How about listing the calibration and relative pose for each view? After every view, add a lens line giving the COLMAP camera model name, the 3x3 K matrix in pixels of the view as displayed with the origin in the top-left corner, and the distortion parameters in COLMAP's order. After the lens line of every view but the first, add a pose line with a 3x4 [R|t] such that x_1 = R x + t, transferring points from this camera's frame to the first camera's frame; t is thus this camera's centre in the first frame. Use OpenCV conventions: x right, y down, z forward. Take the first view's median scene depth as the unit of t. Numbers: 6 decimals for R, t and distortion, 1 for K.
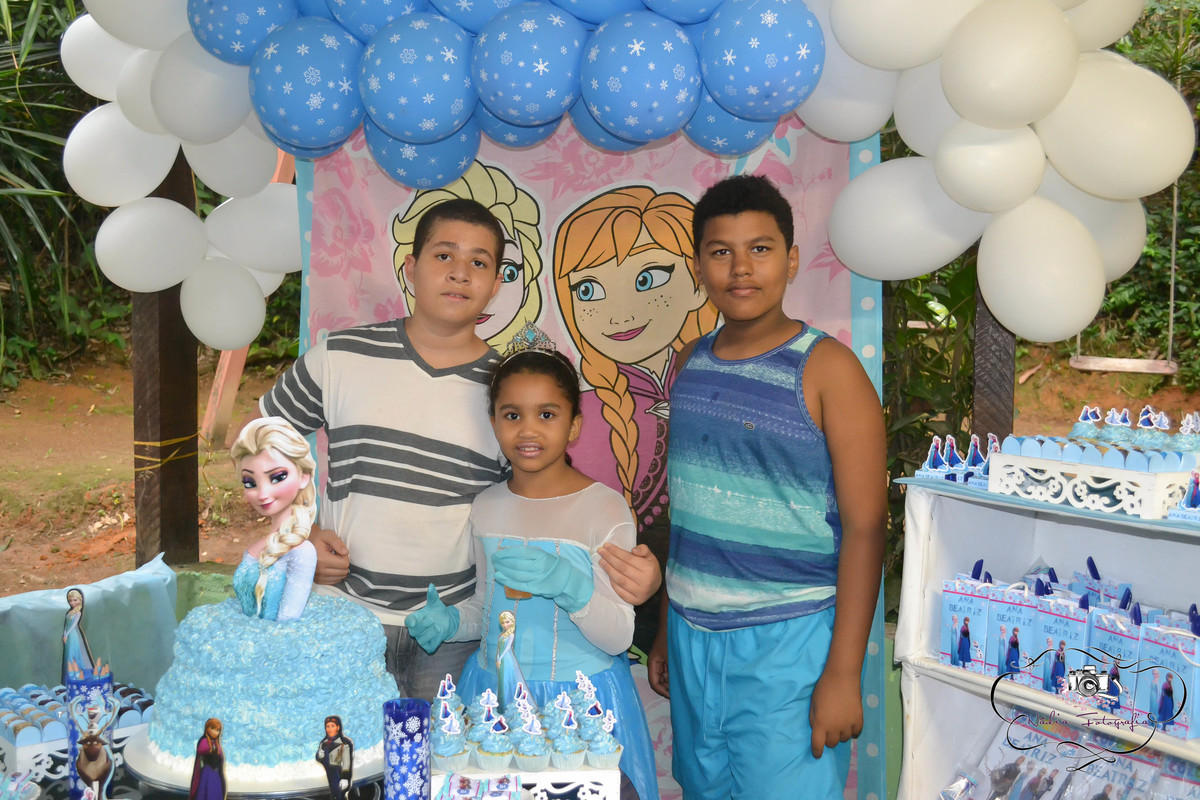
lens RADIAL K [[1366.9, 0, 594.0], [0, 1366.9, 412.0], [0, 0, 1]] dist [-0.032417, 0.000000]
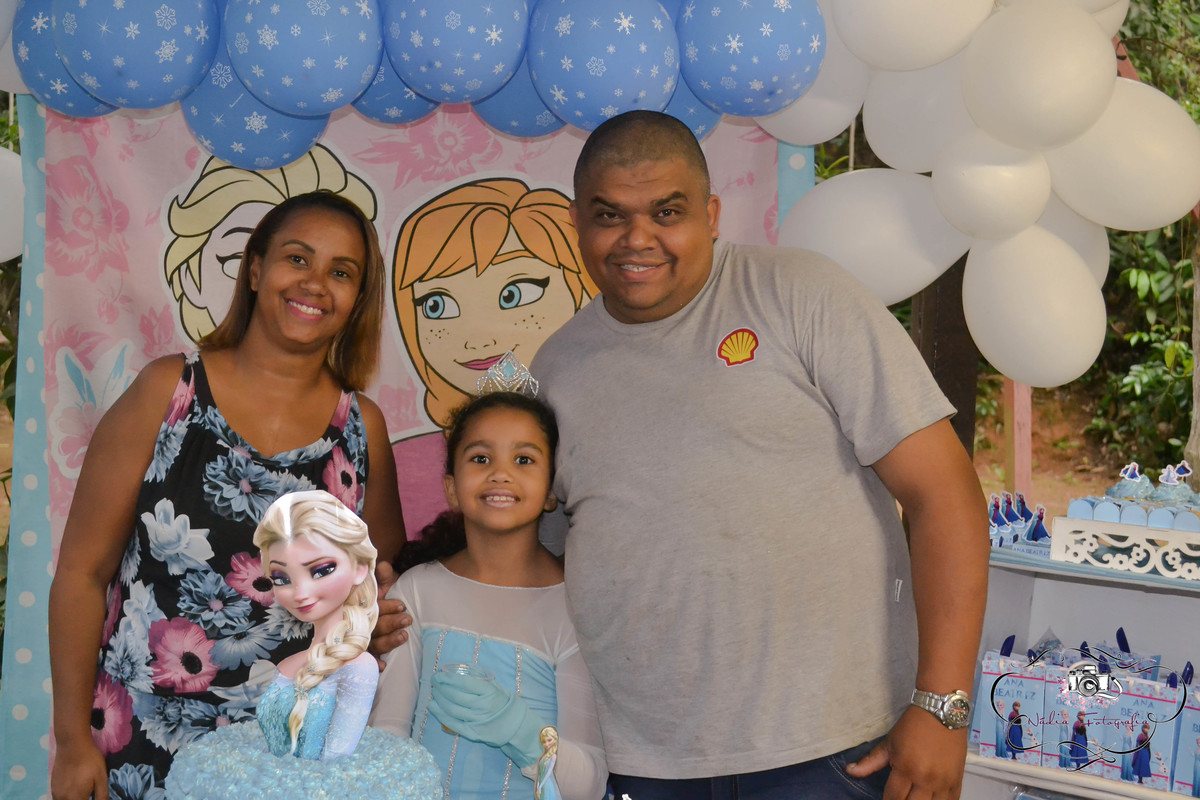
lens RADIAL K [[1736.2, 0, 602.5], [0, 1736.2, 402.3], [0, 0, 1]] dist [-0.023546, 0.000000]
pose [[0.936806, 0.006214, 0.349794, -0.364087], [-0.002278, 0.999929, -0.011662, -0.029713], [-0.349842, 0.010128, 0.936754, 0.035032]]
